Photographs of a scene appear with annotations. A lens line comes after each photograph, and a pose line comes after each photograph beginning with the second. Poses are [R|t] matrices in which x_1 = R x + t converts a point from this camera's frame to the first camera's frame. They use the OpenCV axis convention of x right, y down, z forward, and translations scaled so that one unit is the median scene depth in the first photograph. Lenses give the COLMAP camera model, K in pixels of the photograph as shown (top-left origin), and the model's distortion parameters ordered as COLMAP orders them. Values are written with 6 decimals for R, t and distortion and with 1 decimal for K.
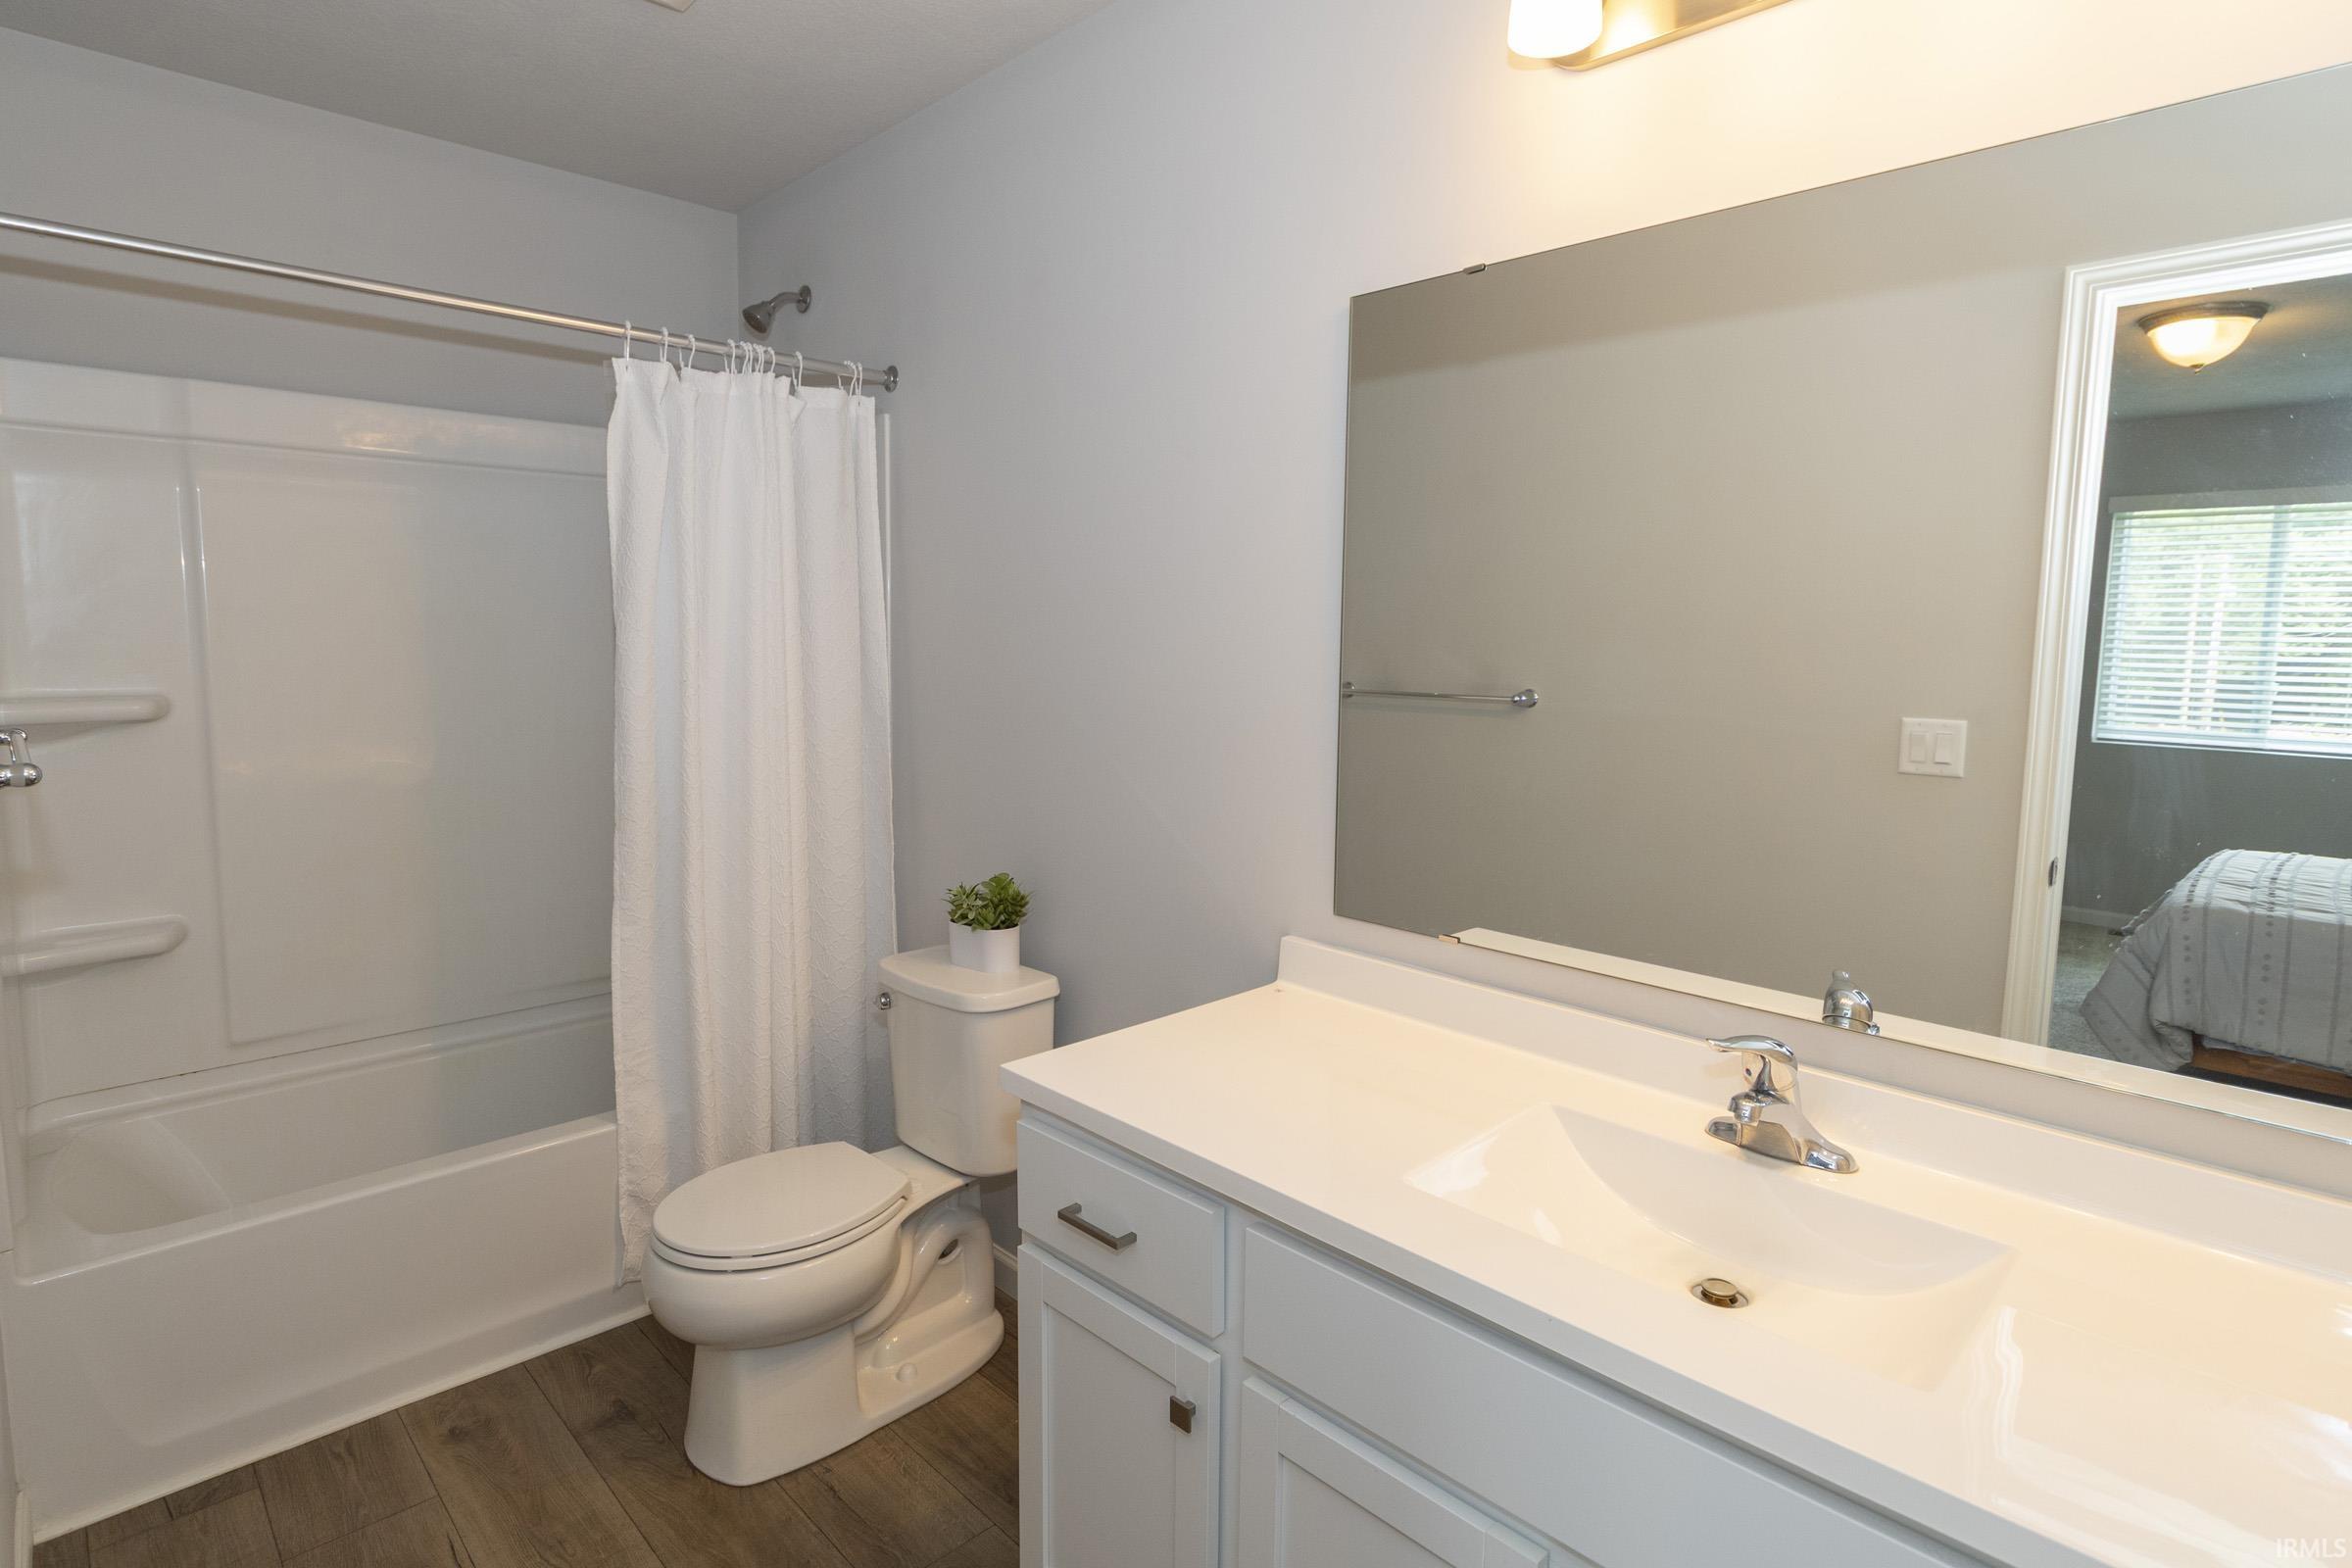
lens RADIAL K [[1202.2, 0, 1202.6], [0, 1202.2, 770.3], [0, 0, 1]] dist [0.000150, -0.002022]
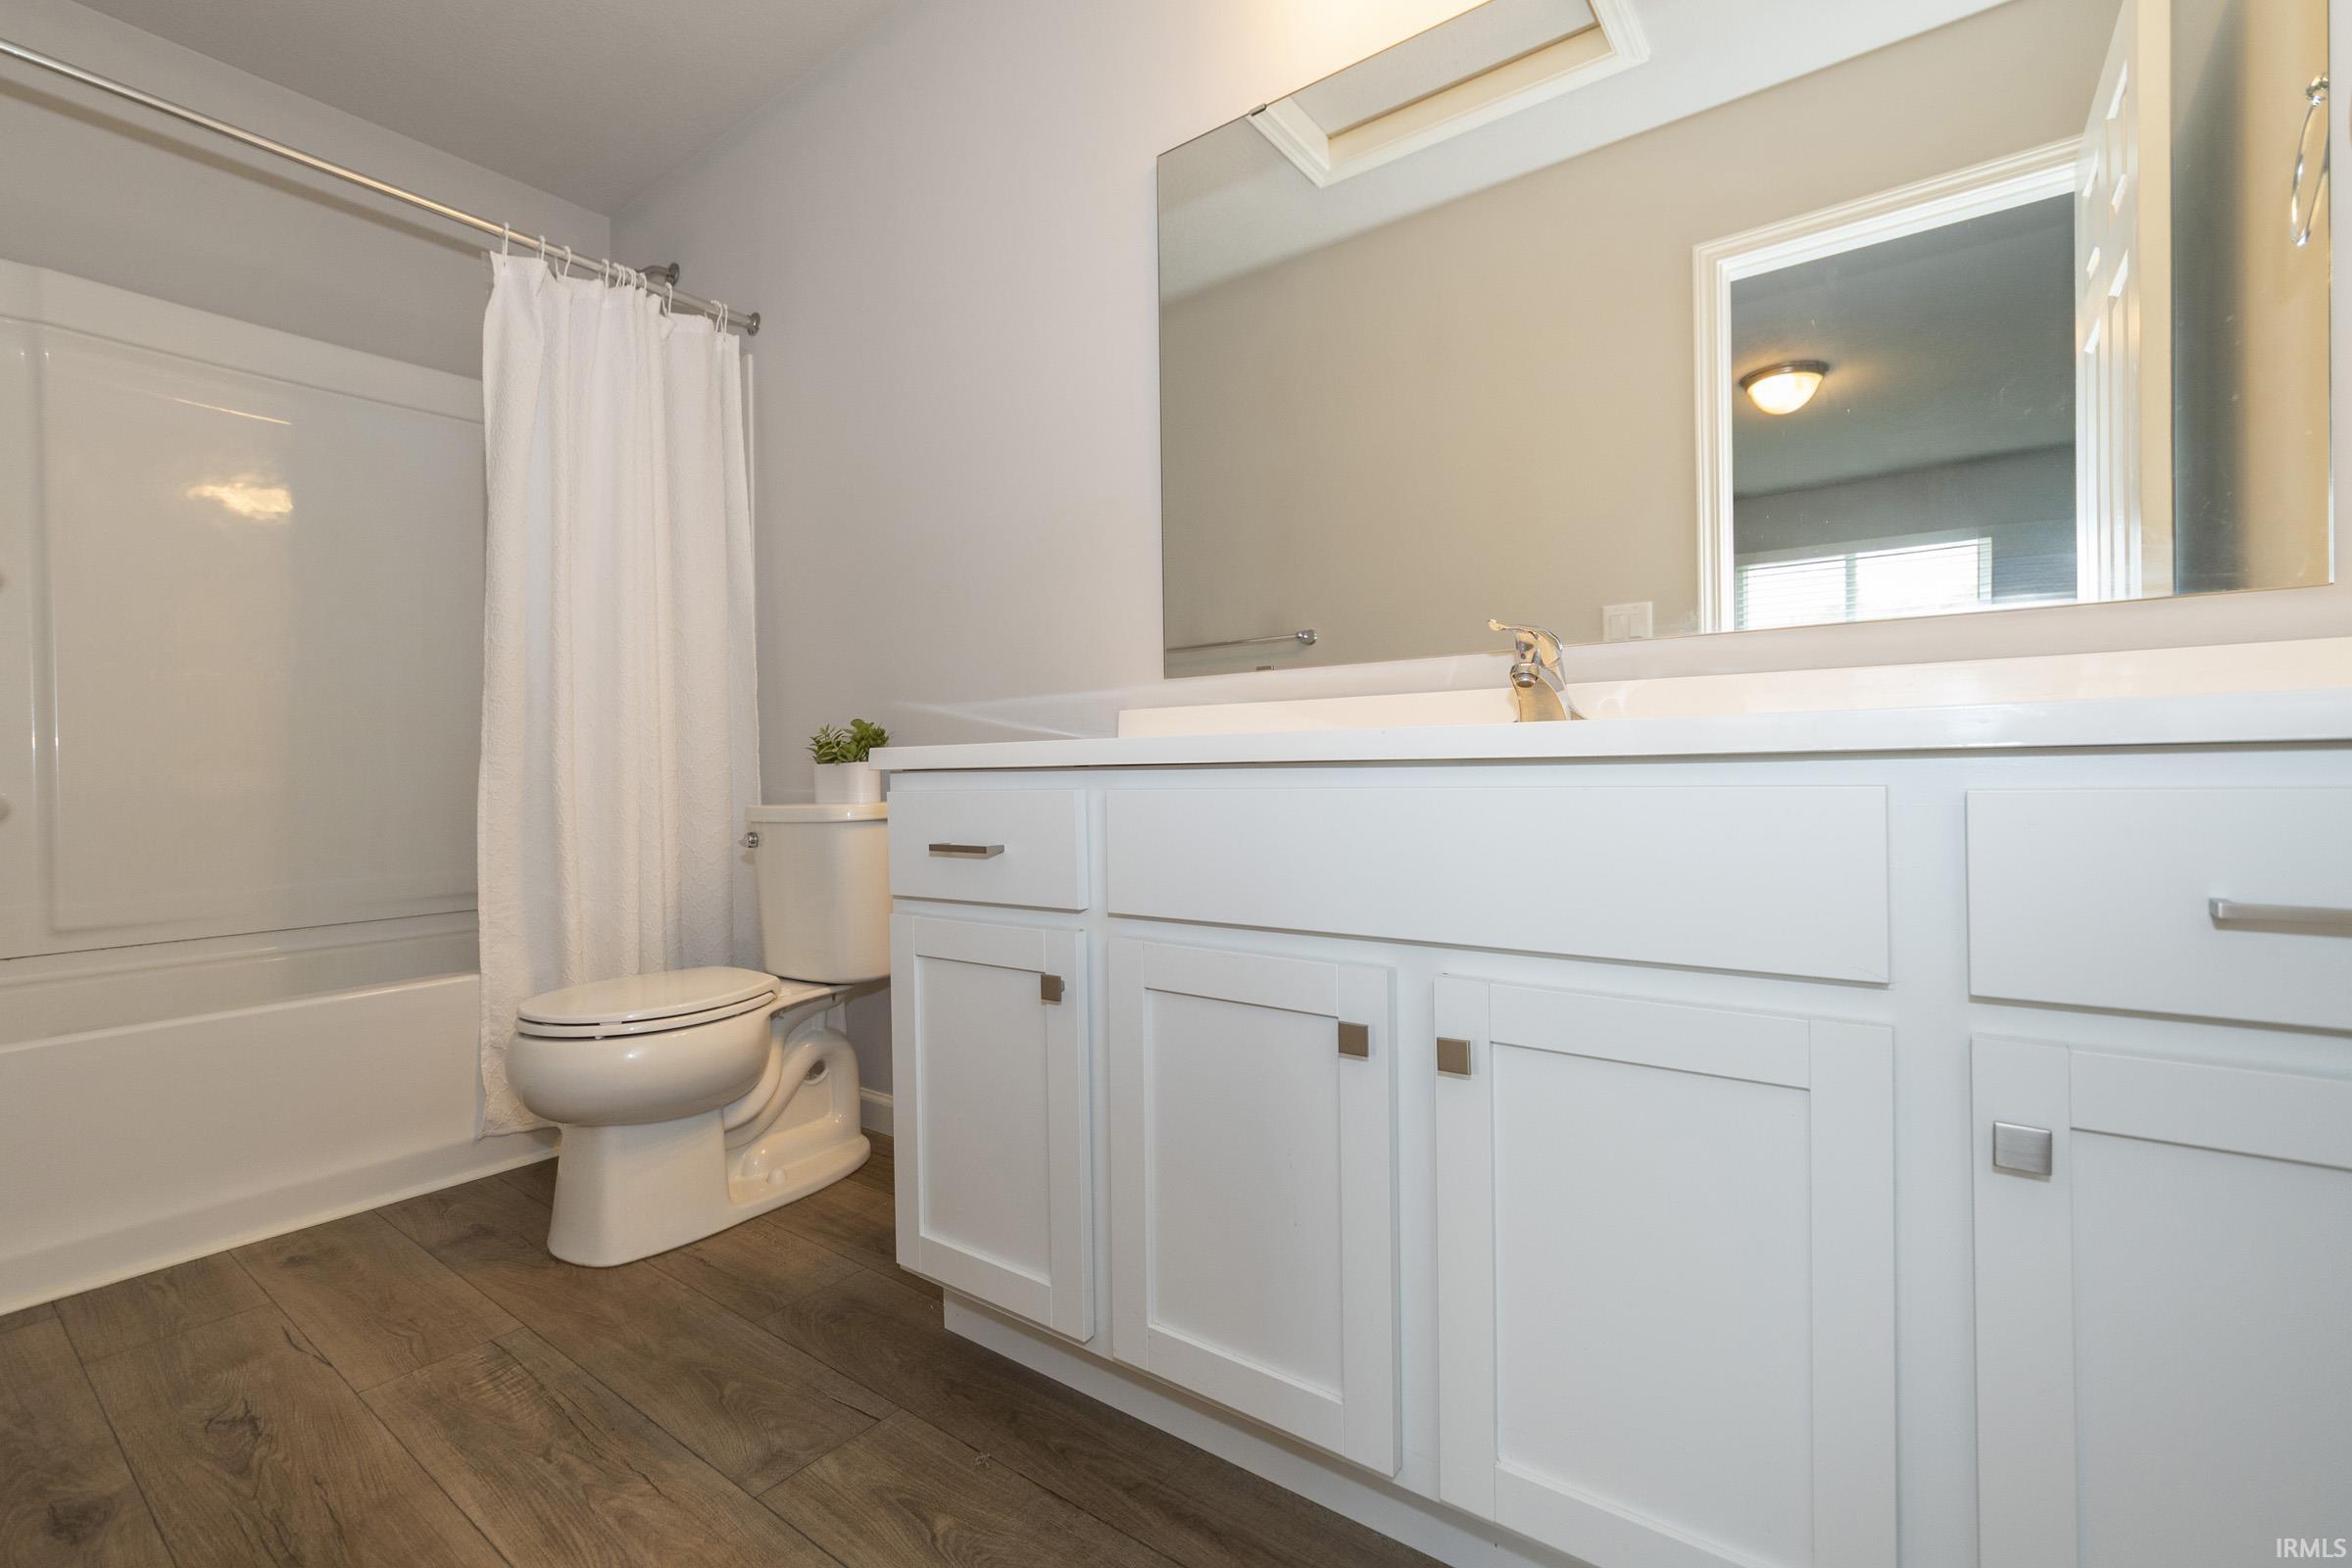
lens RADIAL K [[1026.2, 0, 1176.0], [0, 1026.2, 784.0], [0, 0, 1]] dist [-0.000371, 0.000934]
pose [[0.989128, -0.030049, 0.143951, -0.019008], [0.044025, 0.994512, -0.094905, 0.248933], [-0.140310, 0.100210, 0.985023, 0.033390]]
